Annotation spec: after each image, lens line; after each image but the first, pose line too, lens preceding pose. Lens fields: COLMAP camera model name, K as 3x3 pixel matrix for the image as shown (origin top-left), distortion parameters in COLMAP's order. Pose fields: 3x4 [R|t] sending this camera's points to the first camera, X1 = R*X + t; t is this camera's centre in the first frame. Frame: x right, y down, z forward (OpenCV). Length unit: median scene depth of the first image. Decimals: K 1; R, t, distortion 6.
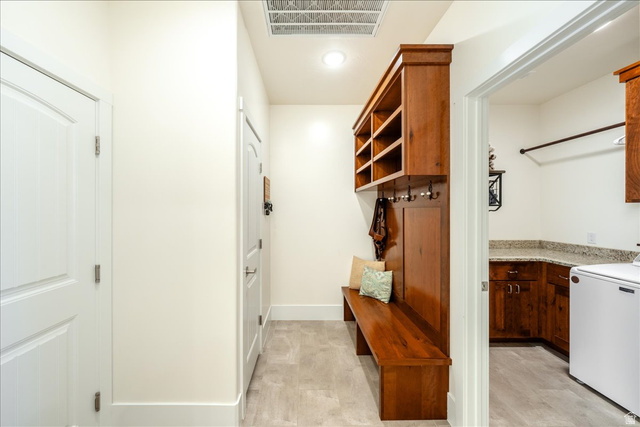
lens RADIAL K [[217.0, 0, 318.5], [0, 217.0, 214.1], [0, 0, 1]] dist [-0.000004, 0.000016]
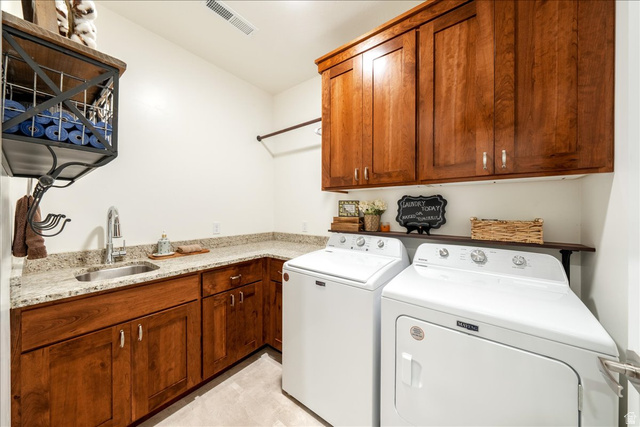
lens RADIAL K [[217.0, 0, 318.0], [0, 217.0, 212.3], [0, 0, 1]] dist [-0.000004, 0.000016]
pose [[0.603119, 0.000557, 0.797651, 0.458798], [-0.002336, 0.999997, 0.001068, 0.037485], [-0.797648, -0.002508, 0.603119, 0.307336]]
